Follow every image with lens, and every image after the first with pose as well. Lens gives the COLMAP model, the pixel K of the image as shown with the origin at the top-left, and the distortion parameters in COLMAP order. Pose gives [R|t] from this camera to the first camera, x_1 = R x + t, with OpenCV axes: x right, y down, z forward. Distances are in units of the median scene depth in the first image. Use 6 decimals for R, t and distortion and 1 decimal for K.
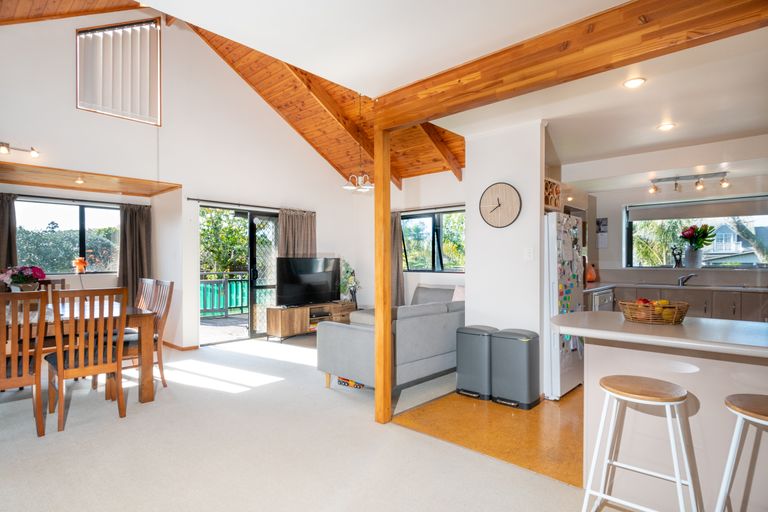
lens RADIAL K [[414.1, 0, 384.0], [0, 414.1, 256.0], [0, 0, 1]] dist [0.000518, -0.000051]
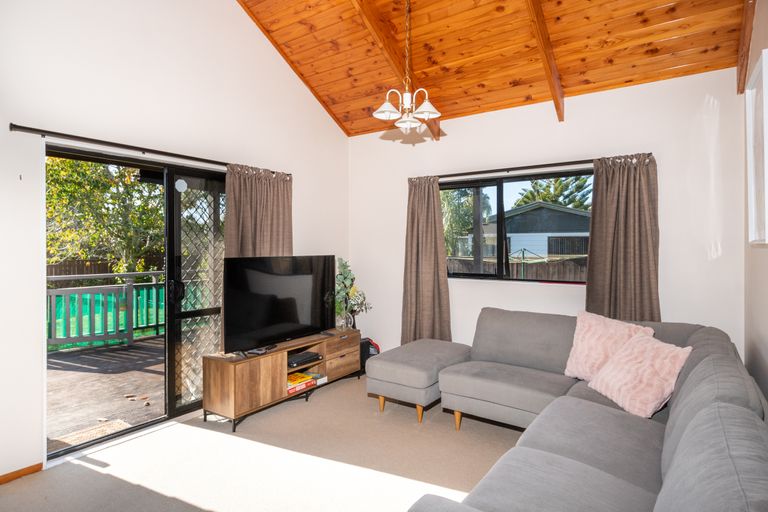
lens RADIAL K [[433.5, 0, 383.3], [0, 433.5, 242.0], [0, 0, 1]] dist [0.003681, 0.000653]
pose [[0.990328, -0.000443, 0.138743, -0.132799], [-0.000149, 0.999991, 0.004255, -0.016795], [-0.138743, -0.004234, 0.990319, 0.426233]]
